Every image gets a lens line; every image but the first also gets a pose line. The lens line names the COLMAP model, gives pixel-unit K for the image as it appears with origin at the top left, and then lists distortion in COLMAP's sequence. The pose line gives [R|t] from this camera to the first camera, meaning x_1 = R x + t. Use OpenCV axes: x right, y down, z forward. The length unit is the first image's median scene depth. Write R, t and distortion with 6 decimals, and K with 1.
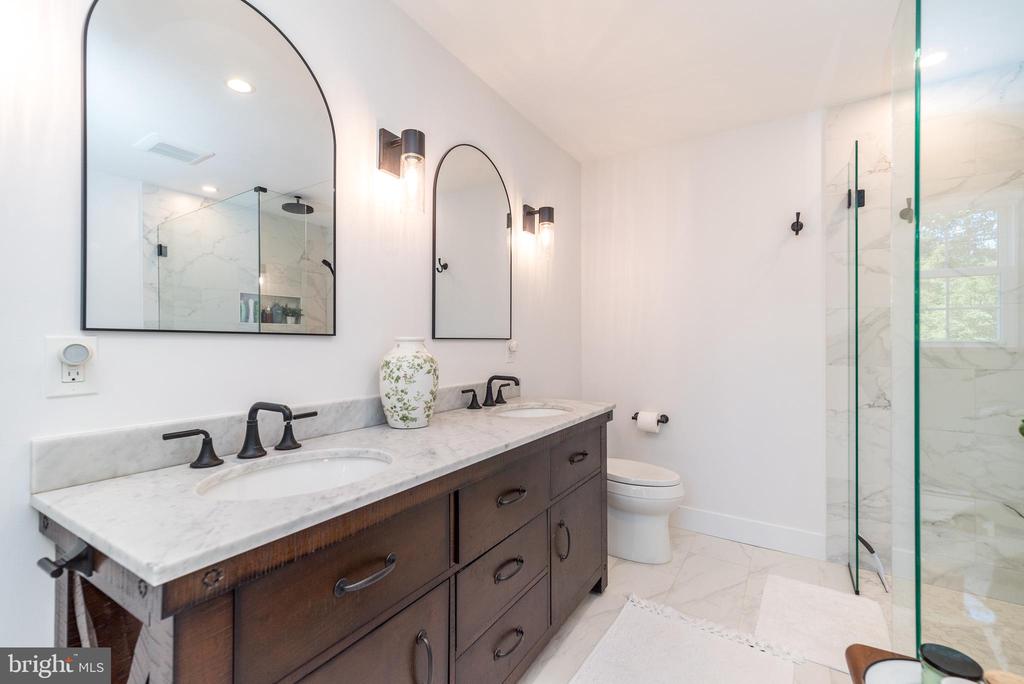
lens RADIAL K [[442.2, 0, 509.1], [0, 442.2, 346.0], [0, 0, 1]] dist [0.003789, 0.000342]
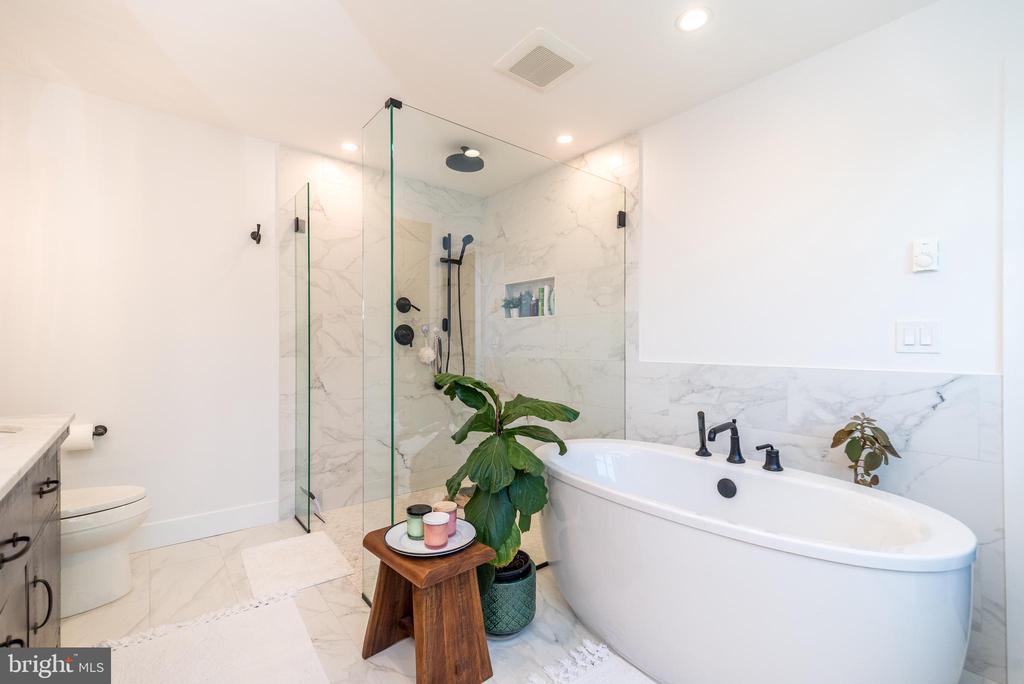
lens RADIAL K [[442.2, 0, 509.1], [0, 442.2, 346.0], [0, 0, 1]] dist [0.003789, 0.000342]
pose [[0.330147, -0.002889, 0.943925, -0.211380], [0.002780, 0.999994, 0.002089, 0.010864], [-0.943926, 0.001934, 0.330153, 0.016350]]
